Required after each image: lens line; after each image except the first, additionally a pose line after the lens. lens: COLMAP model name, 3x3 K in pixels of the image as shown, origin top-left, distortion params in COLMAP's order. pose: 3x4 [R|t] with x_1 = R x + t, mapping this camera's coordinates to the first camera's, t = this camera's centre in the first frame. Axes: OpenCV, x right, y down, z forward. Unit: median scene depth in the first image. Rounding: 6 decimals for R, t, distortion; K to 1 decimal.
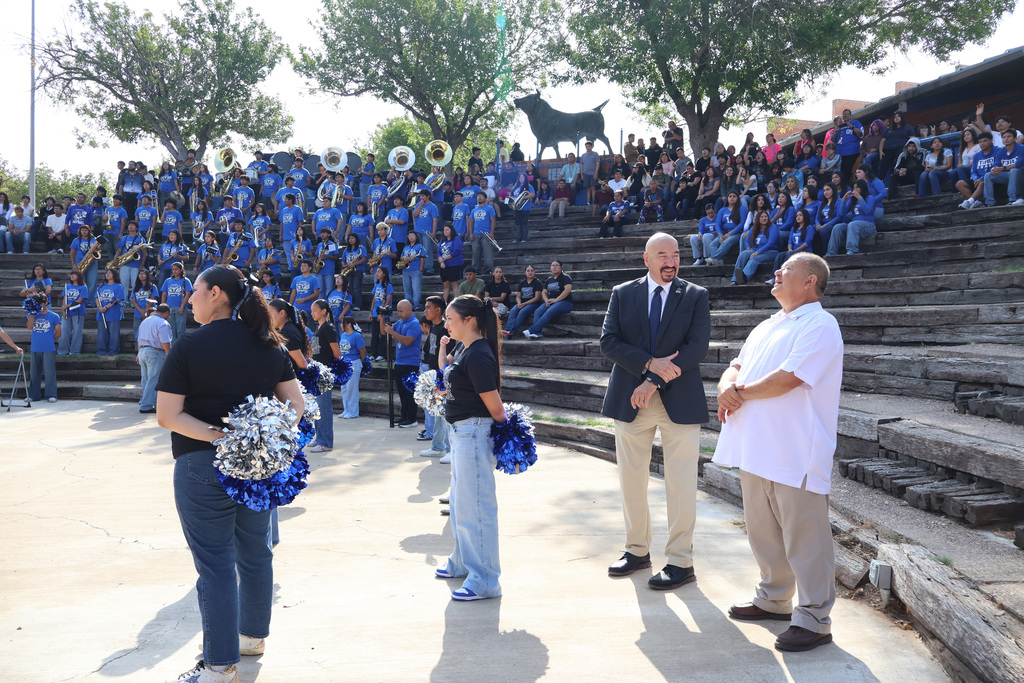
lens RADIAL K [[855.1, 0, 507.9], [0, 855.1, 342.1], [0, 0, 1]] dist [-0.007095, 0.020404]
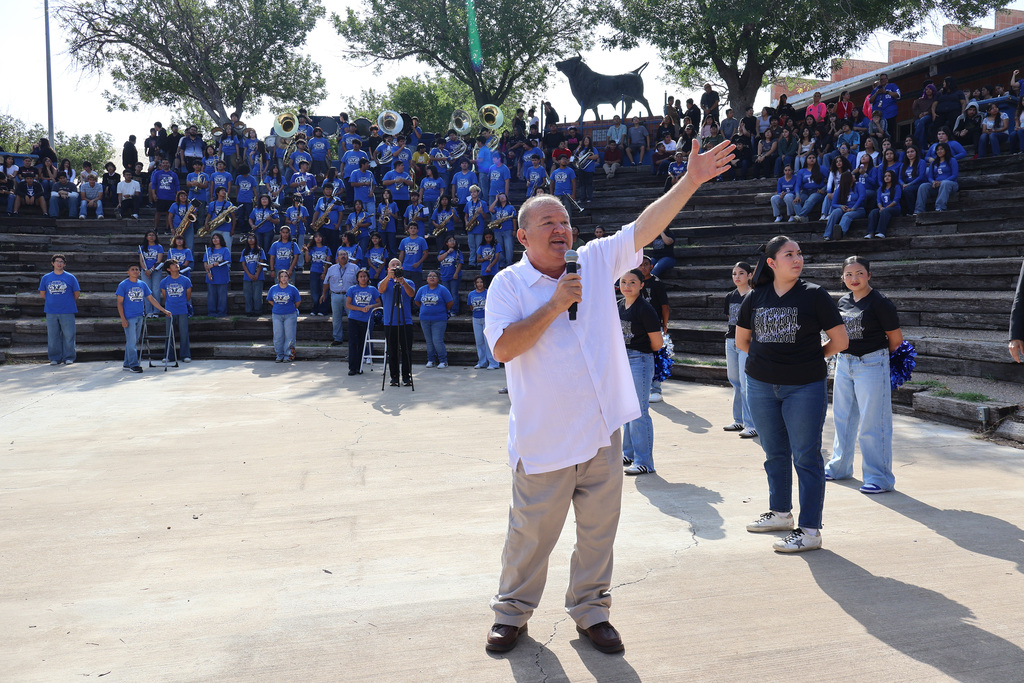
lens RADIAL K [[855.1, 0, 508.2], [0, 855.1, 344.8], [0, 0, 1]] dist [-0.007095, 0.020404]
pose [[0.997625, -0.023305, 0.064819, -0.155156], [0.019815, 0.998345, 0.053978, 0.000070], [-0.065970, -0.052566, 0.996436, -0.054220]]
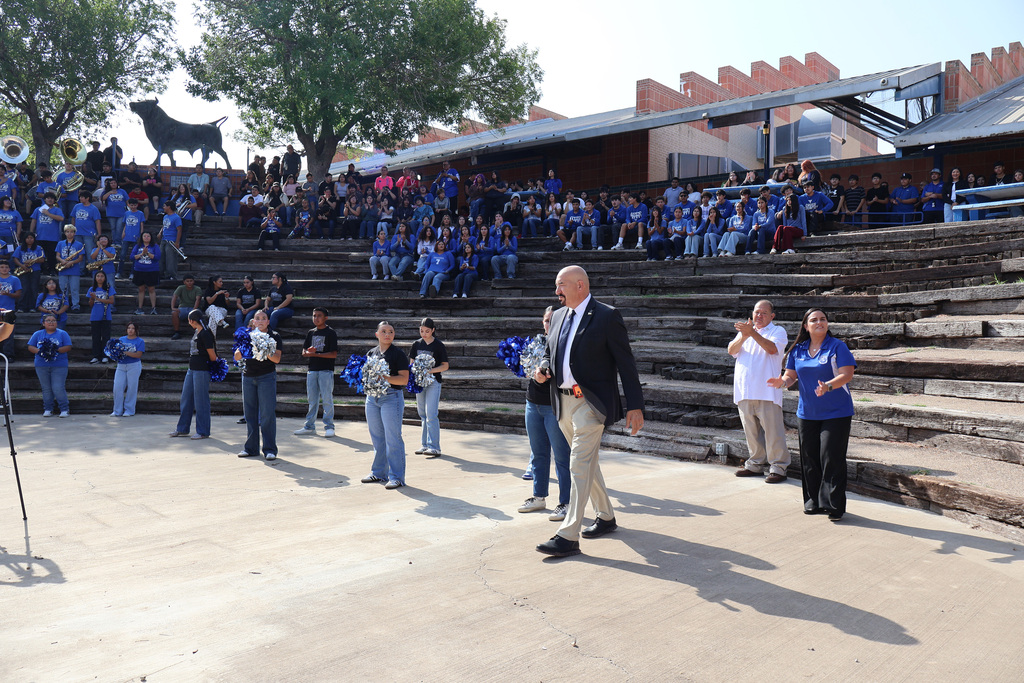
lens RADIAL K [[855.1, 0, 507.7], [0, 855.1, 343.6], [0, 0, 1]] dist [-0.007095, 0.020404]
pose [[0.809821, -0.010288, 0.586587, -0.279084], [0.008808, 0.999947, 0.005376, -0.001722], [-0.586611, 0.000813, 0.809868, -0.092729]]
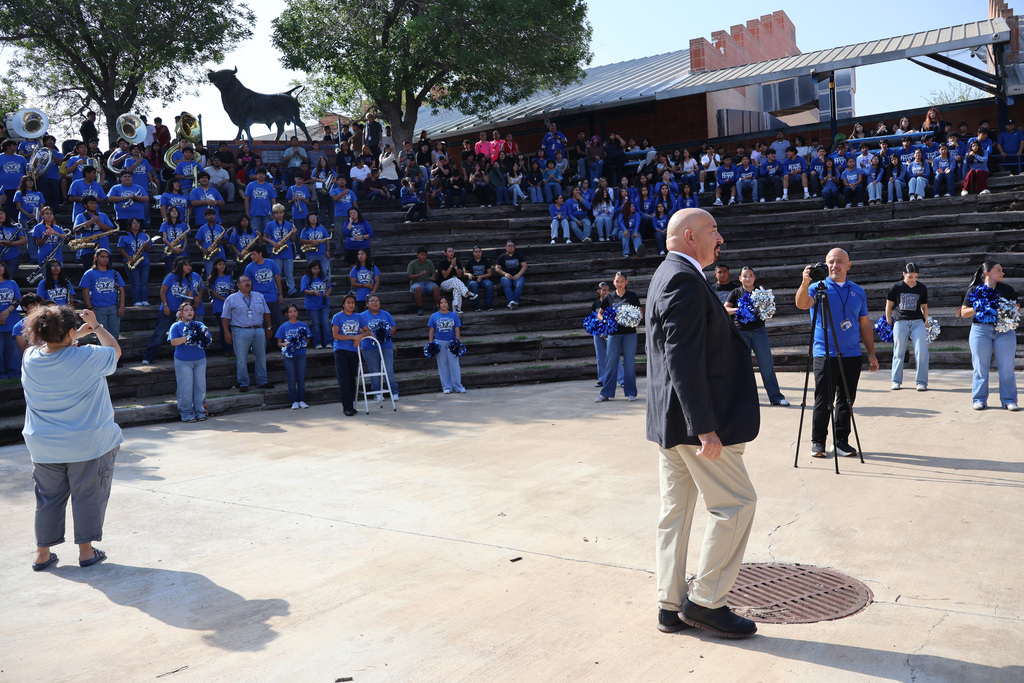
lens RADIAL K [[855.1, 0, 511.3], [0, 855.1, 348.0], [0, 0, 1]] dist [-0.007095, 0.020404]
pose [[0.676905, -0.101358, 0.729058, -0.595161], [0.085438, 0.994598, 0.058949, -0.014001], [-0.731095, 0.022386, 0.681908, 0.158947]]
